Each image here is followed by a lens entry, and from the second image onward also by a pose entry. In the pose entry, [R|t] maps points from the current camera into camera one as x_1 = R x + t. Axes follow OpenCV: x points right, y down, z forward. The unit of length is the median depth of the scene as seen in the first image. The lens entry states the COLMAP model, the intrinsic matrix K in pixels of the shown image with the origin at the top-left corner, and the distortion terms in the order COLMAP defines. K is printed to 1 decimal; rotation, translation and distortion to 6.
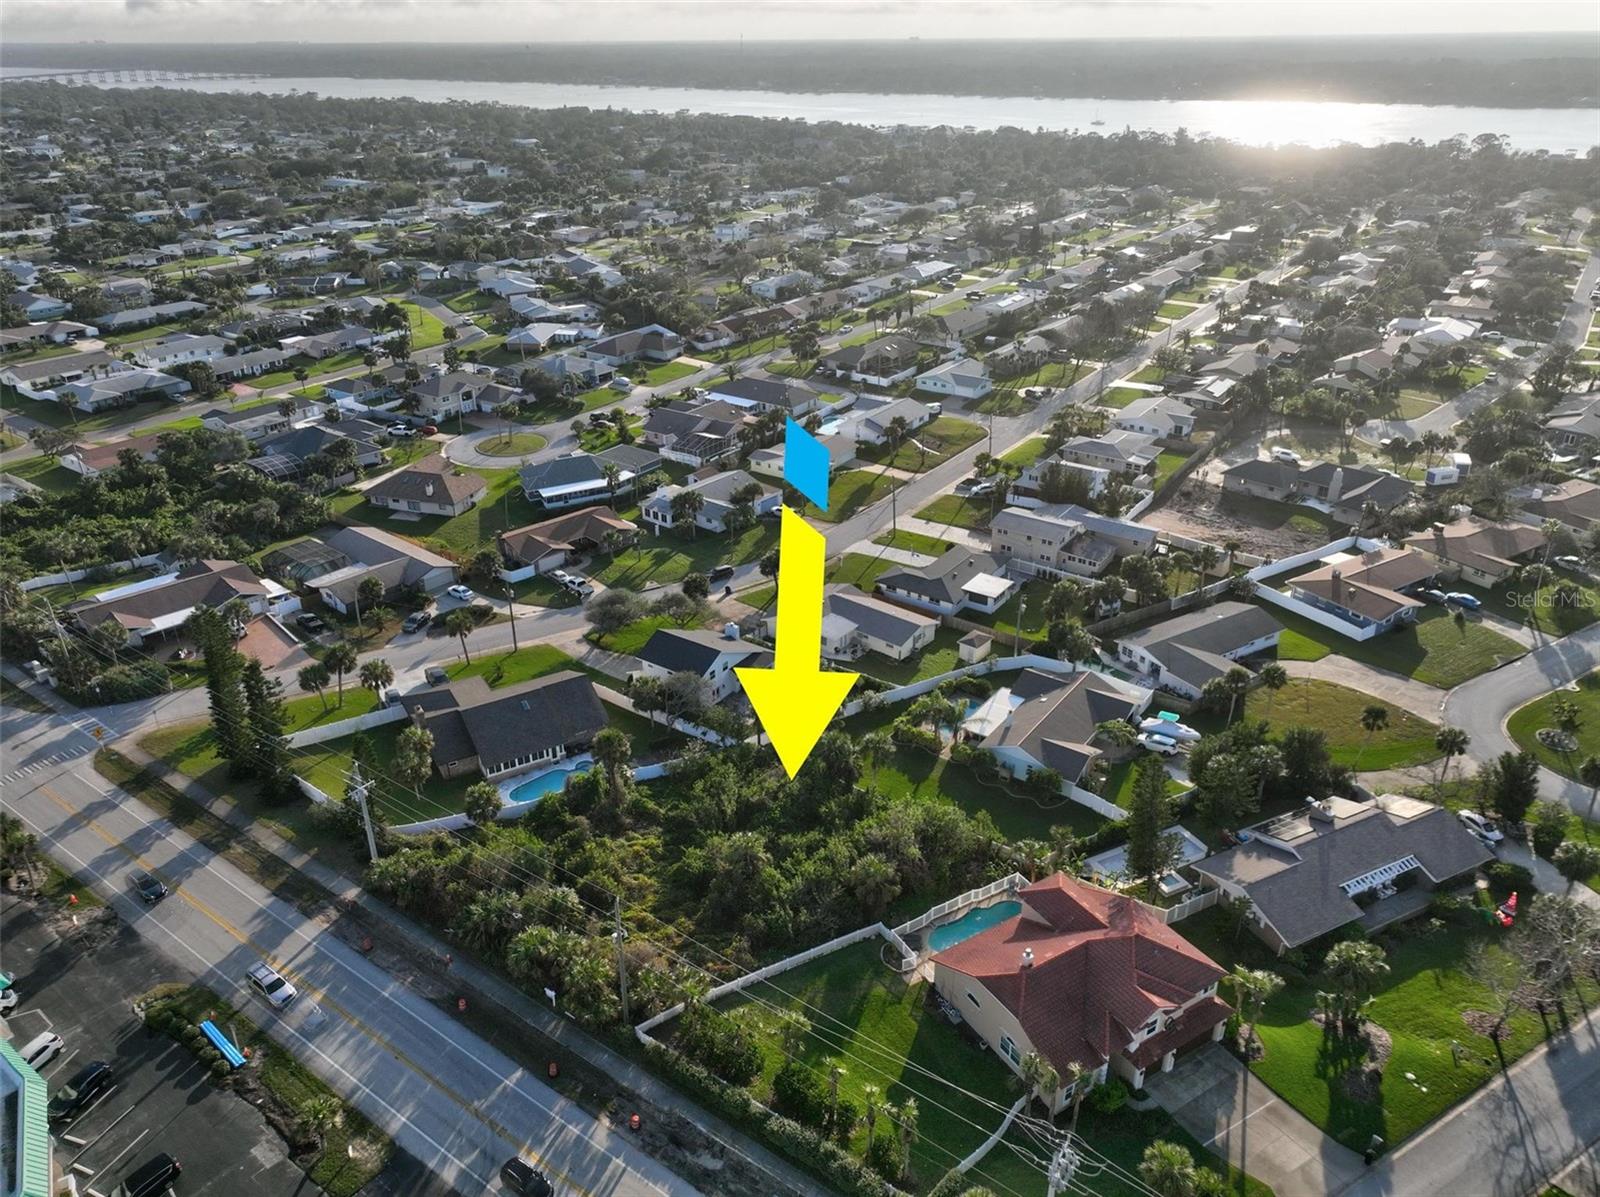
lens RADIAL K [[1121.7, 0, 799.6], [0, 1121.7, 611.2], [0, 0, 1]] dist [0.002825, 0.013231]
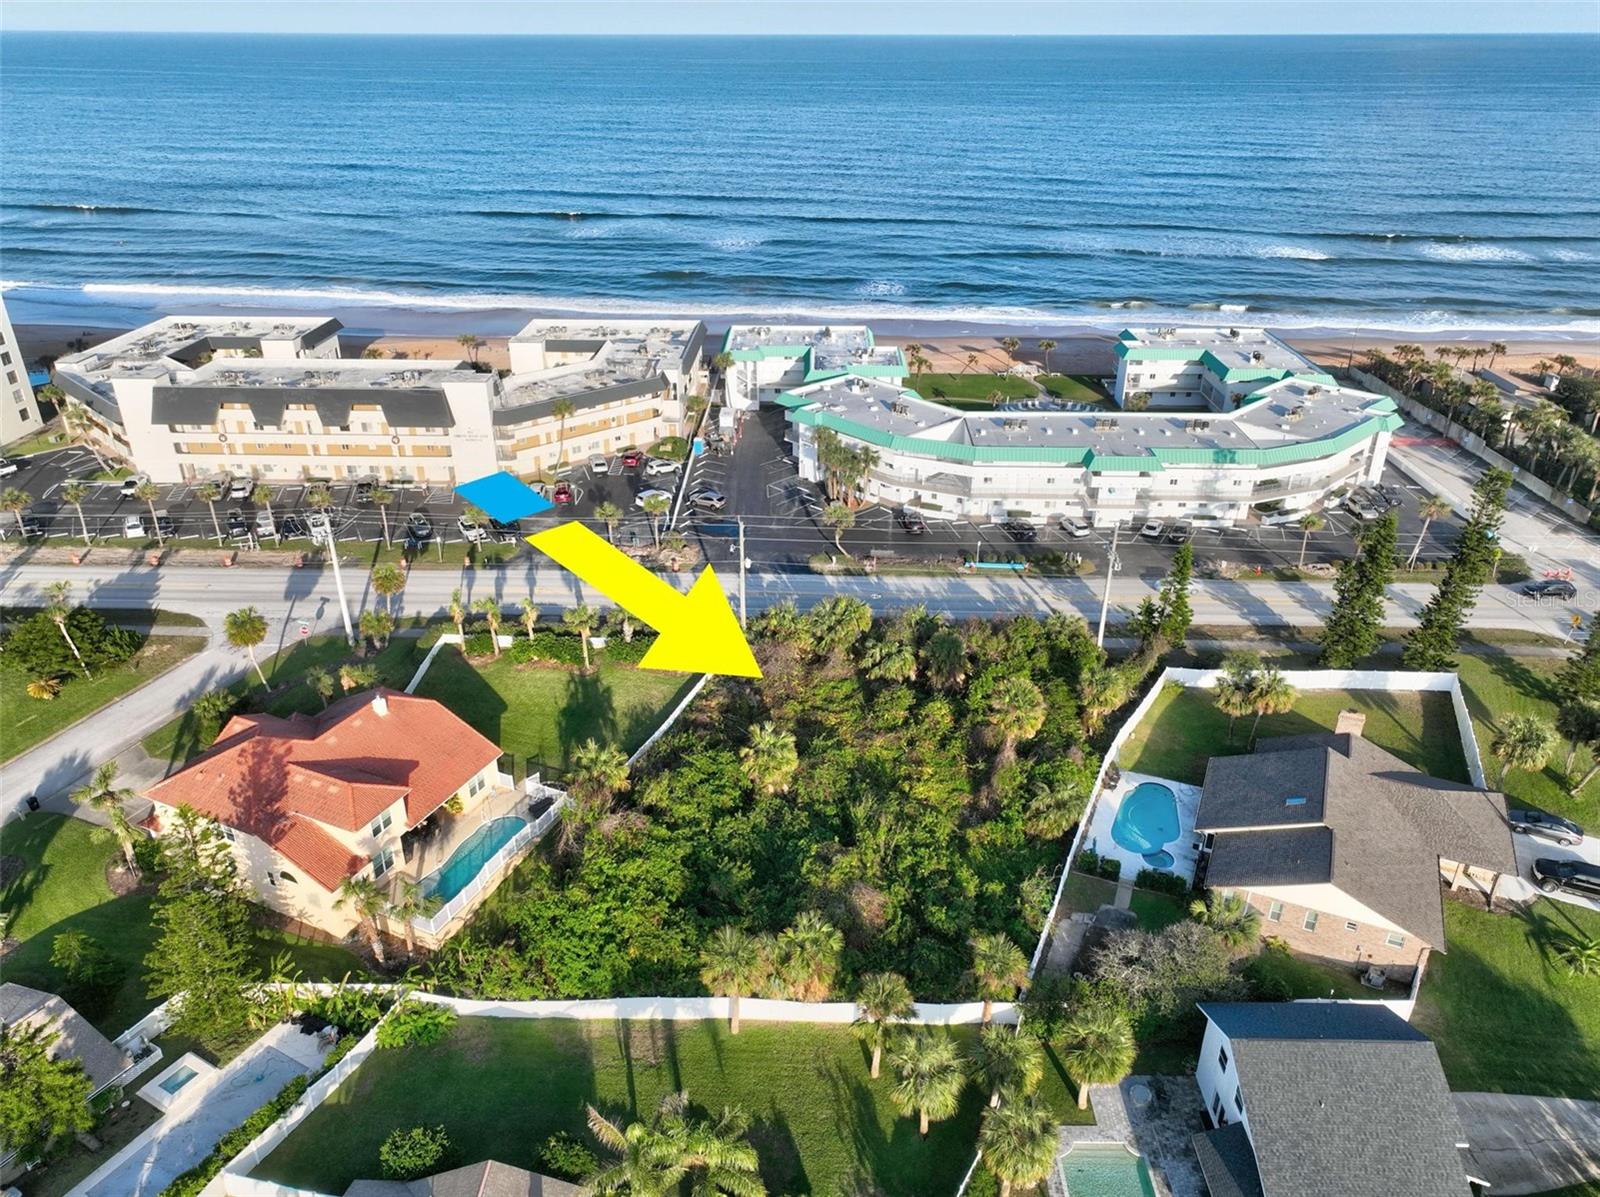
lens RADIAL K [[1130.8, 0, 800.0], [0, 1130.8, 598.5], [0, 0, 1]] dist [0.003277, 0.009126]
pose [[-0.825862, 0.259375, -0.500677, 0.146886], [-0.253818, 0.621882, 0.740836, -0.214767], [0.503516, 0.738909, -0.447755, 0.621812]]
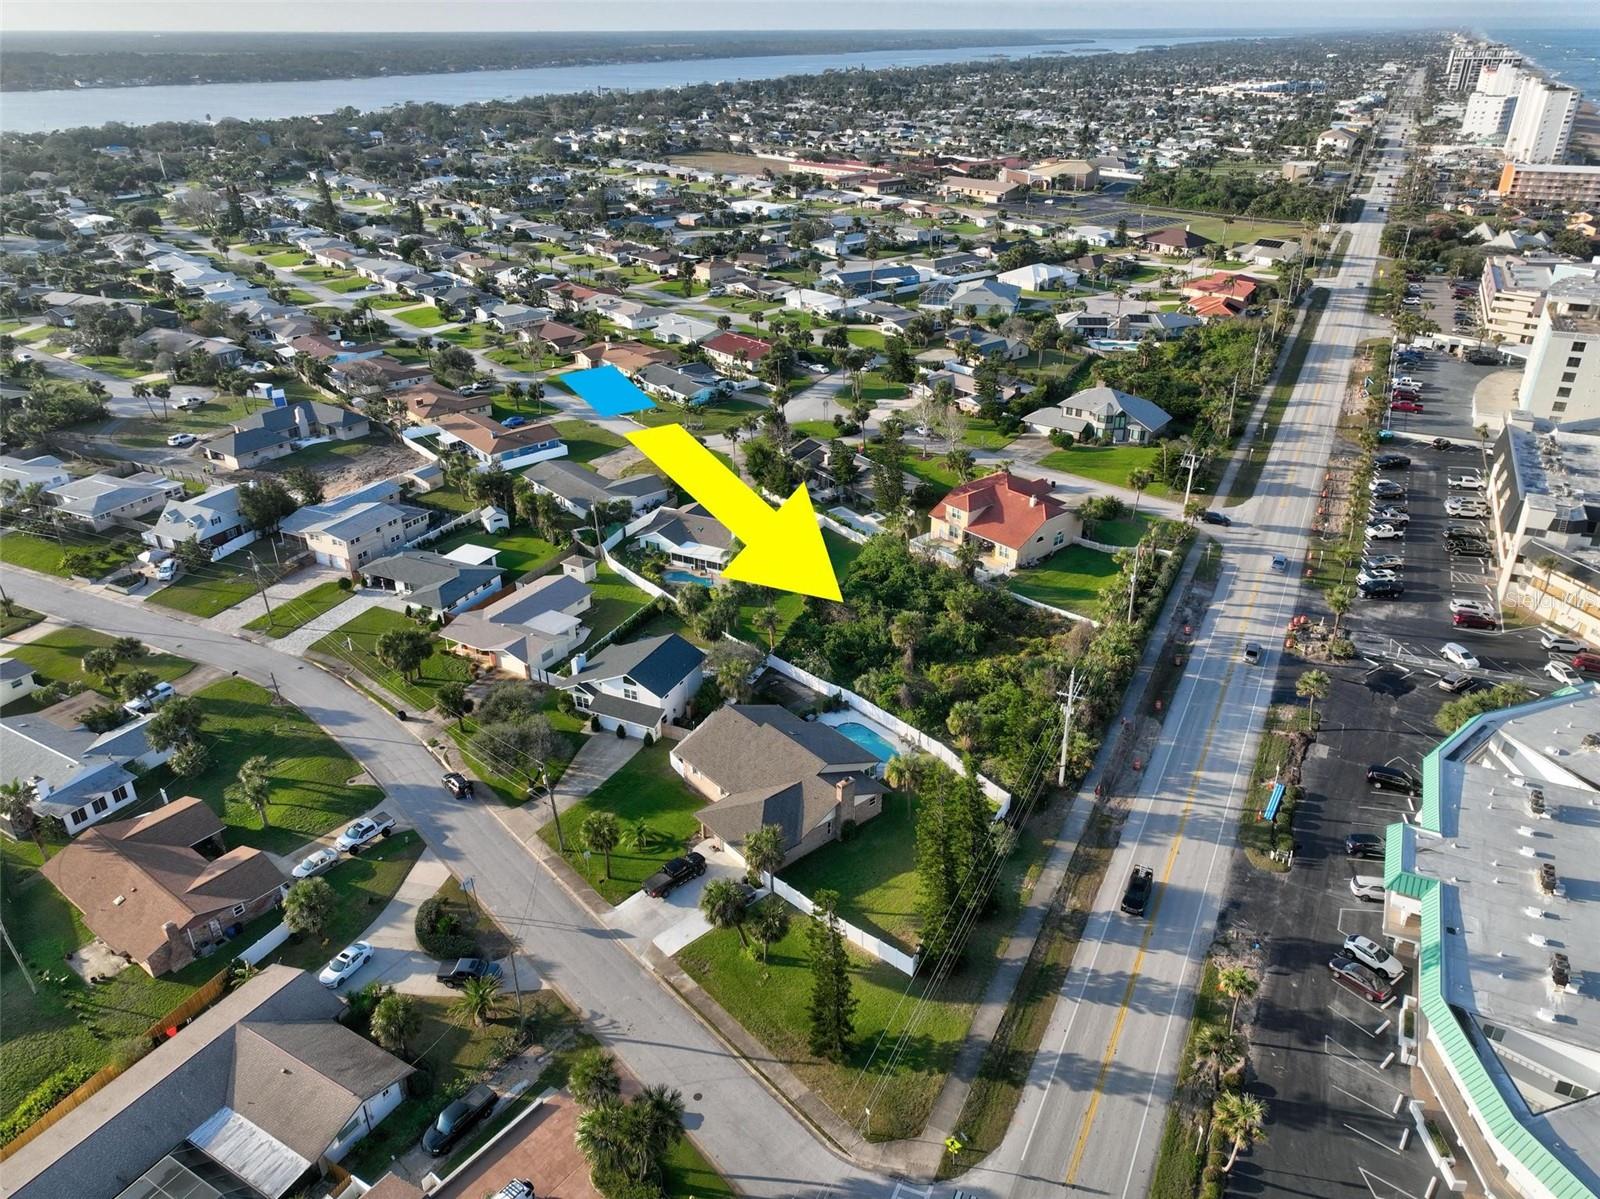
lens RADIAL K [[1126.0, 0, 799.5], [0, 1126.0, 603.3], [0, 0, 1]] dist [-0.003580, 0.025277]
pose [[-0.162478, -0.443921, 0.881212, -0.581951], [0.455281, 0.758599, 0.466098, -0.241649], [-0.875397, 0.476930, 0.078853, 0.515844]]
